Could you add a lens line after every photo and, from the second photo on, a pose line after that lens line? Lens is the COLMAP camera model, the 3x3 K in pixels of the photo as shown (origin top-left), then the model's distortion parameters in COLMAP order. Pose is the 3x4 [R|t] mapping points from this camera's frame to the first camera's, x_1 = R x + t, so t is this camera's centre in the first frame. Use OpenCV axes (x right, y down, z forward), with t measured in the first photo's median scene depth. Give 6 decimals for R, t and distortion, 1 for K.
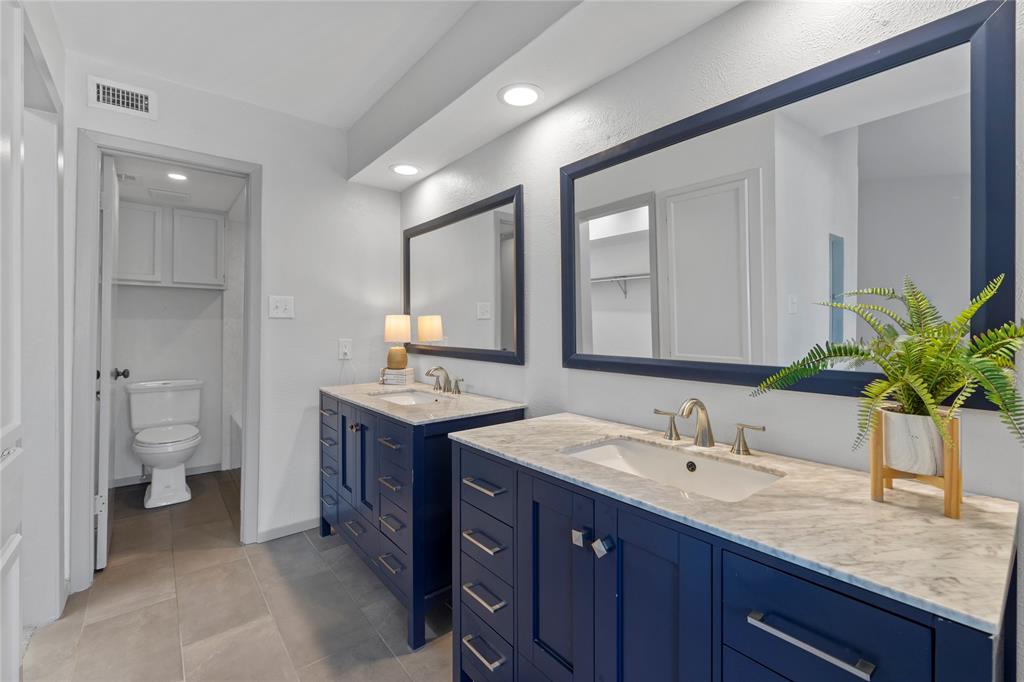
lens RADIAL K [[441.4, 0, 515.8], [0, 441.4, 329.8], [0, 0, 1]] dist [0.003023, -0.000322]
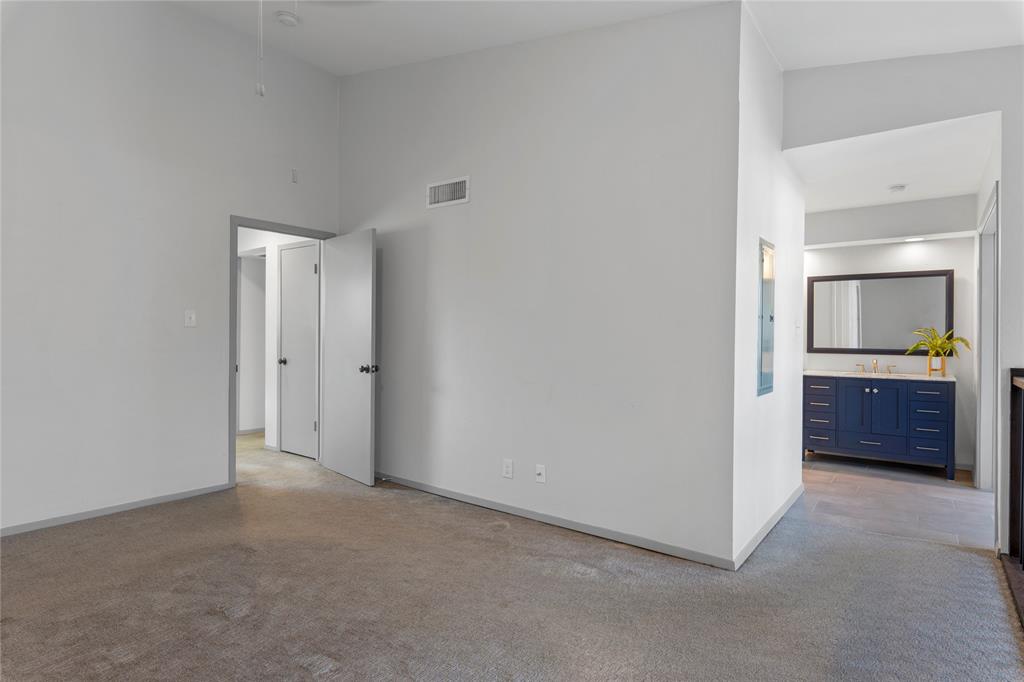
lens RADIAL K [[549.0, 0, 512.0], [0, 549.0, 341.0], [0, 0, 1]] dist [-0.000314, 0.000045]
pose [[0.973308, 0.005476, 0.229438, -3.960288], [-0.008761, 0.999873, 0.013300, -0.025448], [-0.229336, -0.014955, 0.973232, -2.988167]]
